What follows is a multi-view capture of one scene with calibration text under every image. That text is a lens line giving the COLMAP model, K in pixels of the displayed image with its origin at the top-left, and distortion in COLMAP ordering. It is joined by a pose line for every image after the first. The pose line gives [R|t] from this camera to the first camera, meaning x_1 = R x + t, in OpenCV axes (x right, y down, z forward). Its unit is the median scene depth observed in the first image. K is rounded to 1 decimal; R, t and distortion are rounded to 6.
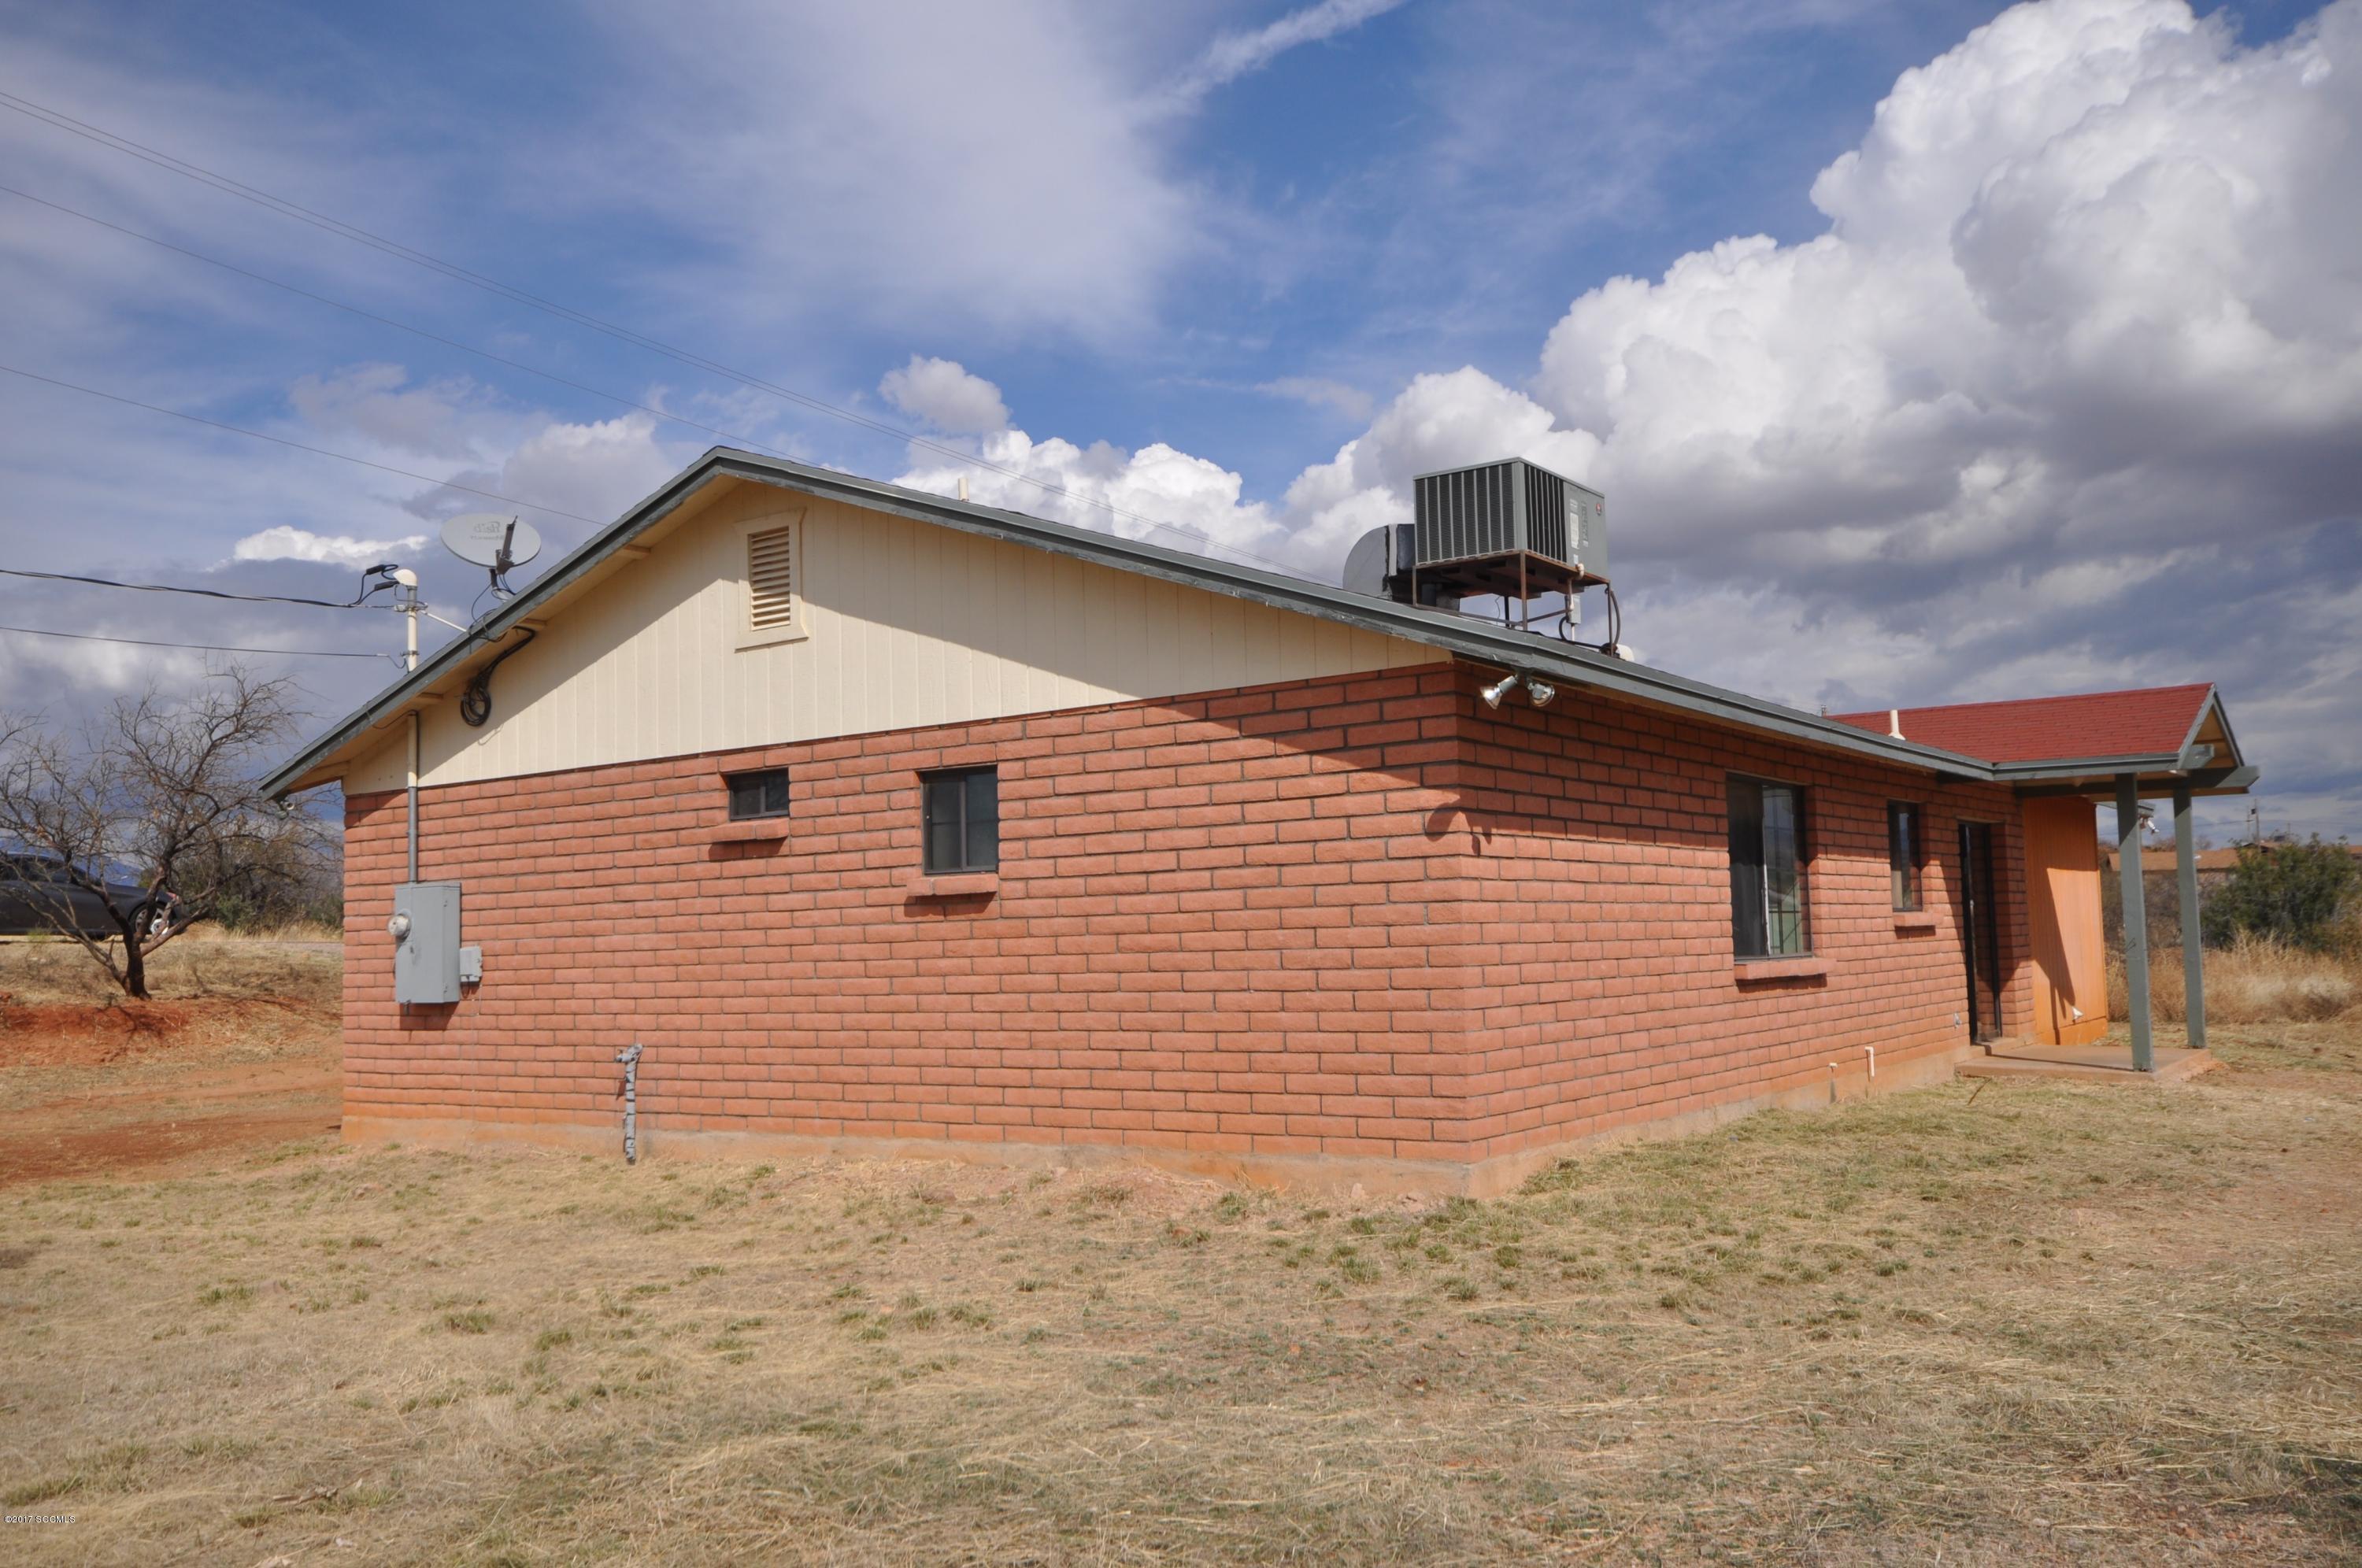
lens RADIAL K [[2057.0, 0, 1168.5], [0, 2057.0, 787.2], [0, 0, 1]] dist [0.054833, -0.000654]
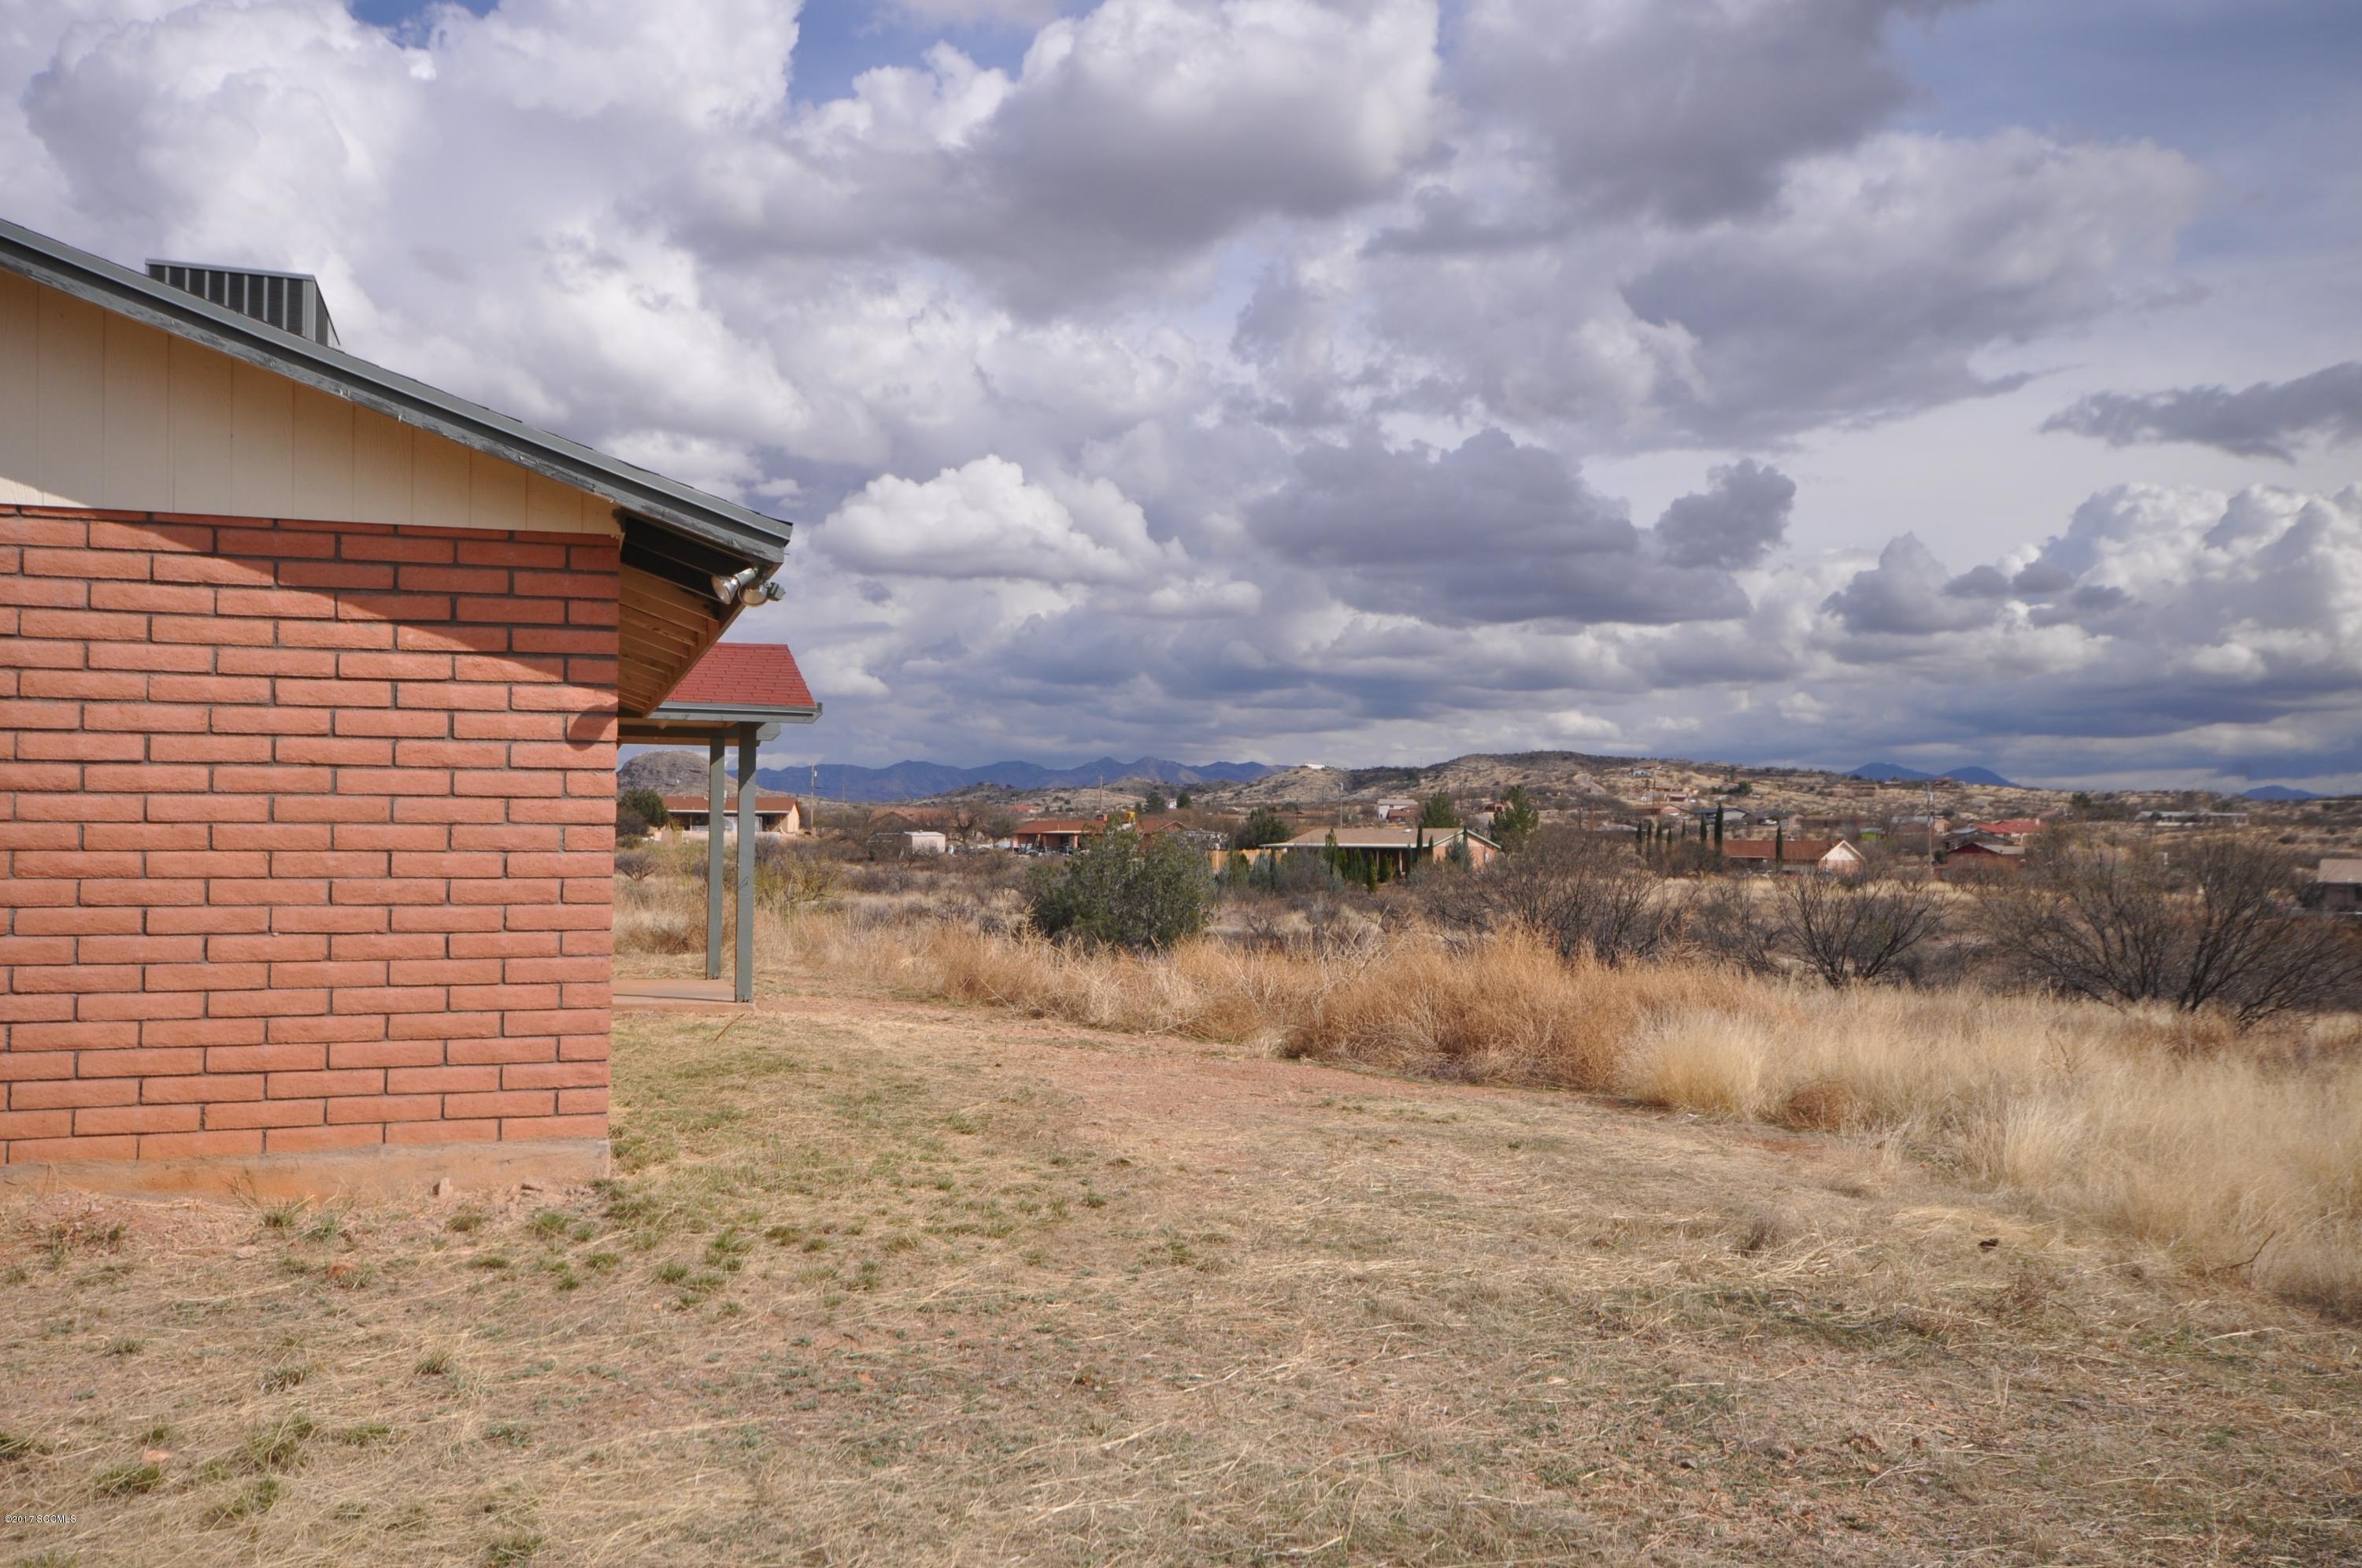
lens RADIAL K [[2057.0, 0, 1185.1], [0, 2057.0, 775.5], [0, 0, 1]] dist [0.054833, -0.000654]
pose [[0.565637, 0.061628, 0.822348, -0.385929], [-0.082698, 0.996416, -0.017791, 0.028938], [-0.820497, -0.057944, 0.568706, 0.313191]]
